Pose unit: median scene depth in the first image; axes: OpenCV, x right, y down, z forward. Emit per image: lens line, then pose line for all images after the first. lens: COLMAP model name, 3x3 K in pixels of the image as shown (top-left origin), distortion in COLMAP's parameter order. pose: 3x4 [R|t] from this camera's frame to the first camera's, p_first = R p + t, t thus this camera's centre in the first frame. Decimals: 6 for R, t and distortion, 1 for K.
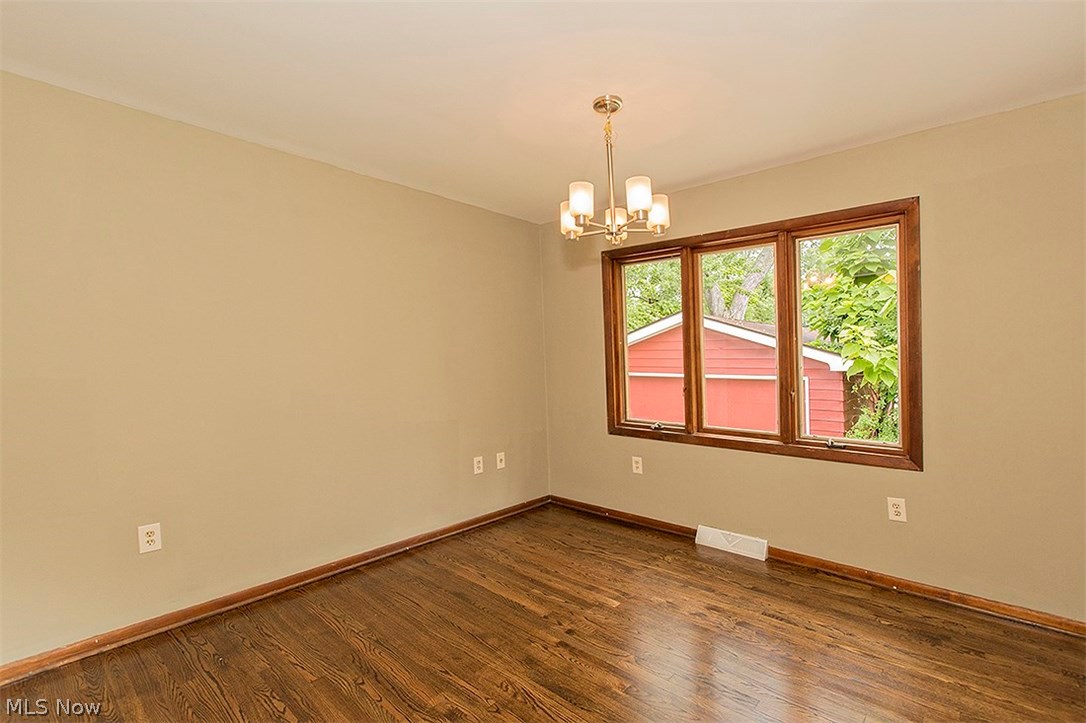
lens RADIAL K [[489.7, 0, 542.2], [0, 489.7, 384.1], [0, 0, 1]] dist [0.006698, 0.000043]
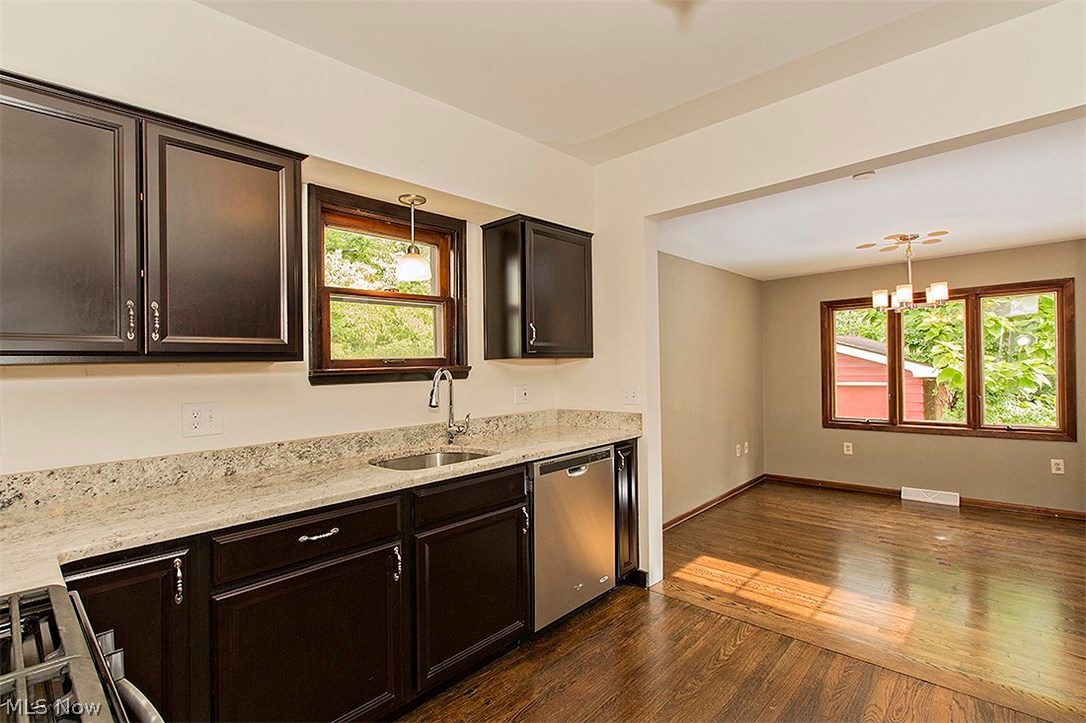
lens RADIAL K [[491.0, 0, 546.5], [0, 491.0, 393.0], [0, 0, 1]] dist [-0.000082, 0.000326]
pose [[0.999743, -0.020232, -0.010258, -0.773465], [0.020240, 0.999795, 0.000679, -0.020165], [0.010242, -0.000886, 0.999947, -0.524270]]
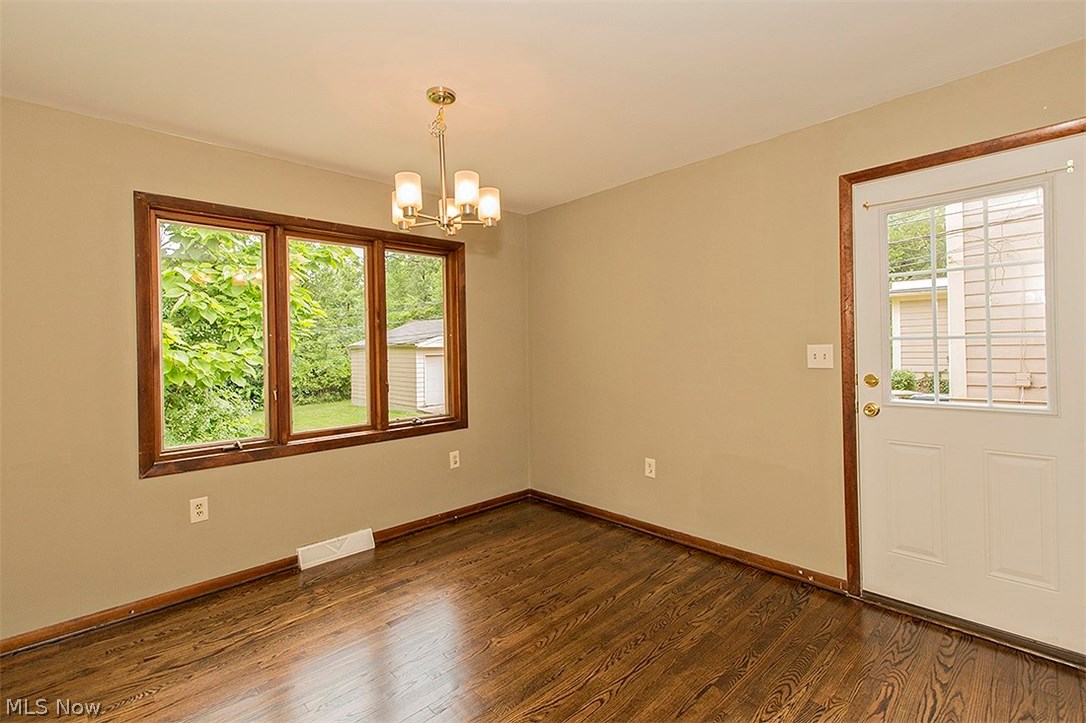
lens RADIAL K [[507.6, 0, 560.0], [0, 507.6, 343.0], [0, 0, 1]] dist [-0.001575, -0.000011]
pose [[0.048818, 0.011778, 0.998738, -0.575949], [0.074134, 0.997130, -0.015382, -0.025346], [-0.996053, 0.074791, 0.047805, 0.495959]]
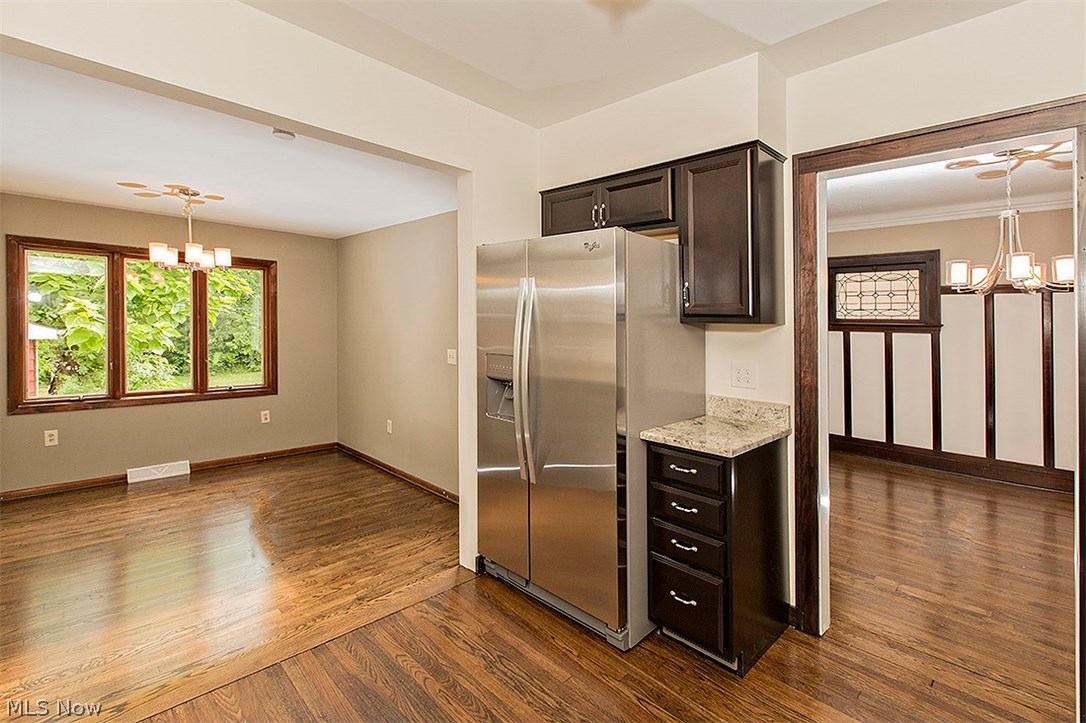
lens RADIAL K [[510.1, 0, 557.9], [0, 510.1, 335.0], [0, 0, 1]] dist [0.020579, -0.014099]
pose [[0.027352, -0.014846, 0.999516, -1.030872], [0.030278, 0.999443, 0.014017, -0.049817], [-0.999167, 0.029880, 0.027787, -0.177860]]
